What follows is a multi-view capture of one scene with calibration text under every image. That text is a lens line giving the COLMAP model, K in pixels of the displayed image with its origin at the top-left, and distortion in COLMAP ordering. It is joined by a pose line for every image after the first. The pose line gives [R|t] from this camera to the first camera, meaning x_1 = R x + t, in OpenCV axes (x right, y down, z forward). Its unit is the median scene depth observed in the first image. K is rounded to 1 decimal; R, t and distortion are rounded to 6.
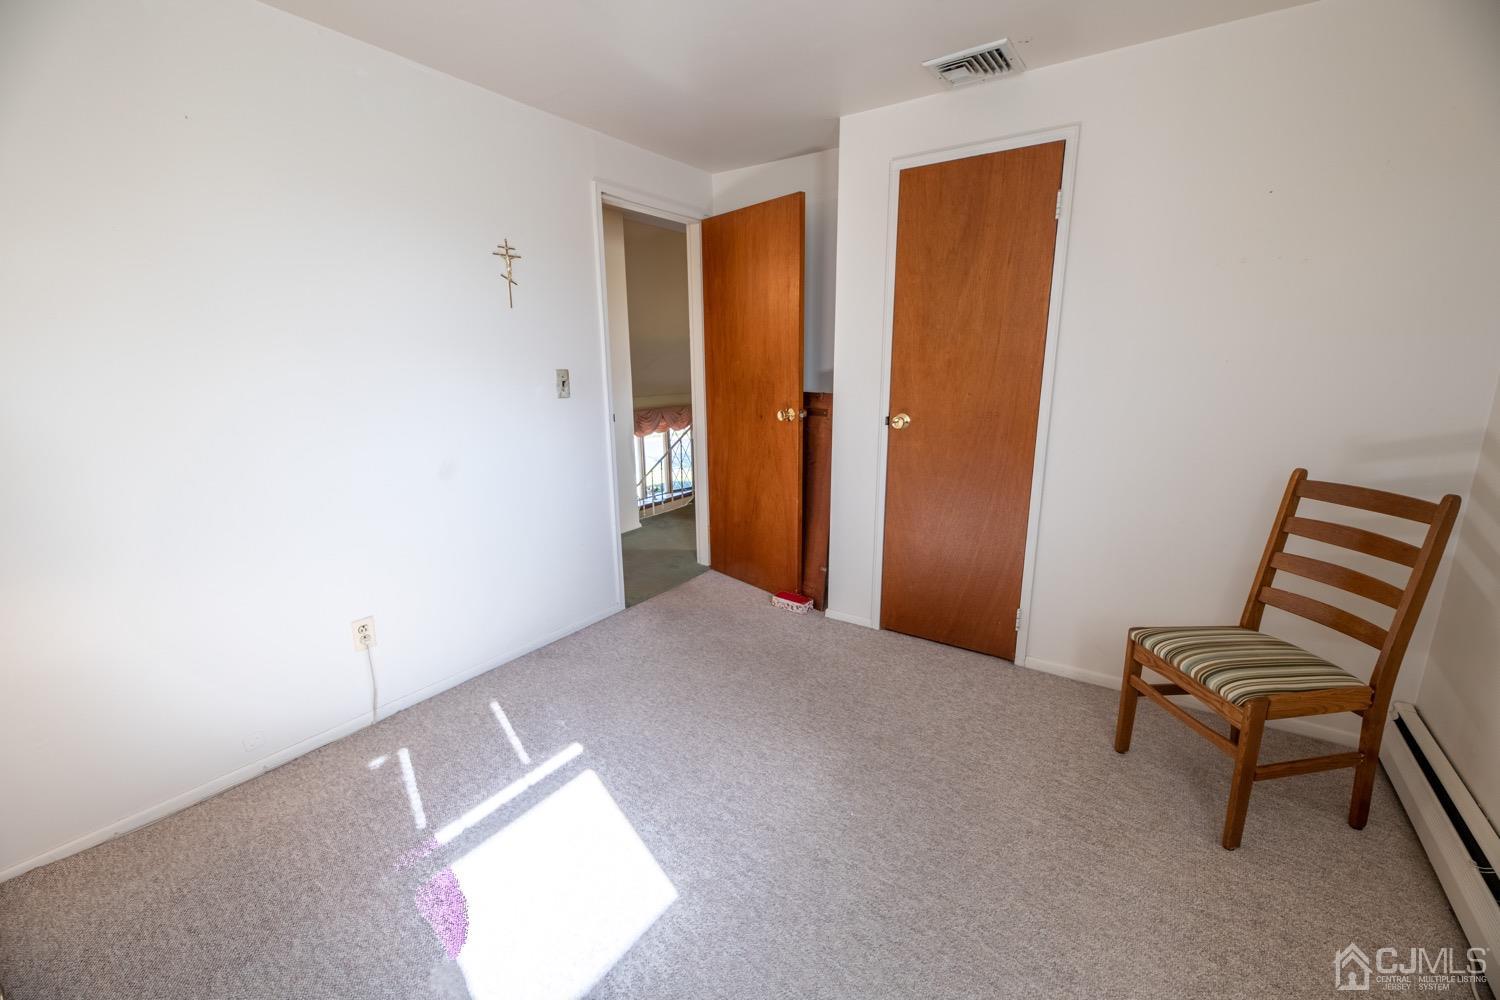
lens RADIAL K [[605.7, 0, 751.0], [0, 605.7, 499.9], [0, 0, 1]] dist [-0.003734, -0.001402]
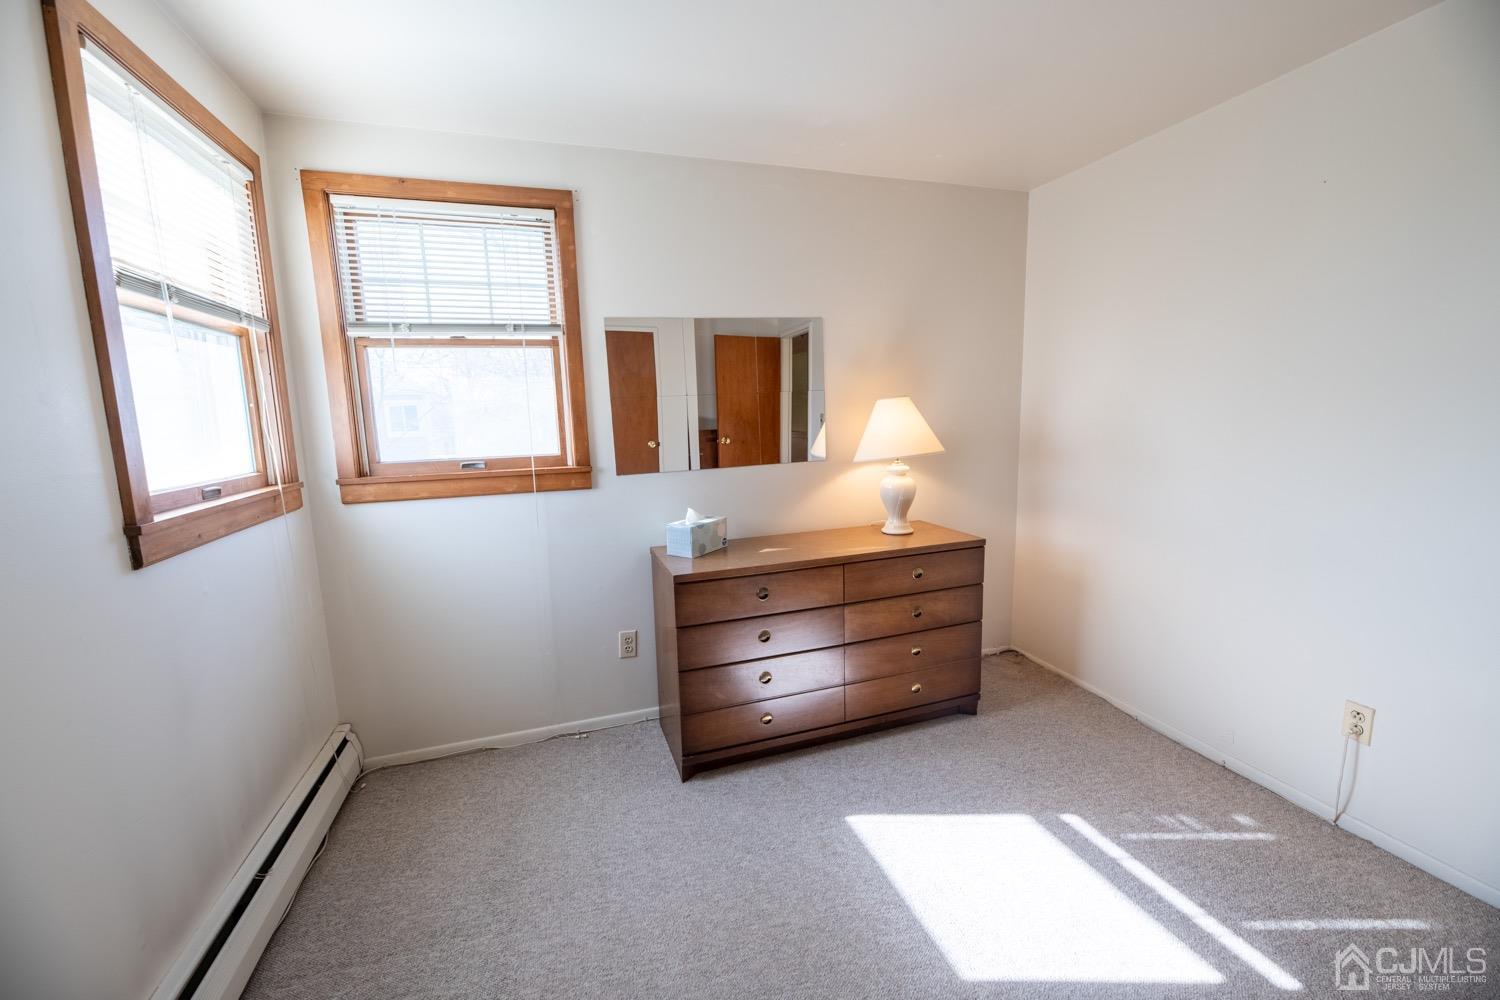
lens RADIAL K [[605.7, 0, 752.1], [0, 605.7, 495.8], [0, 0, 1]] dist [-0.003734, -0.001402]
pose [[-0.594712, 0.130781, -0.793230, 0.522370], [-0.162687, 0.946689, 0.278053, -0.185752], [0.787306, 0.294410, -0.541731, 0.751796]]
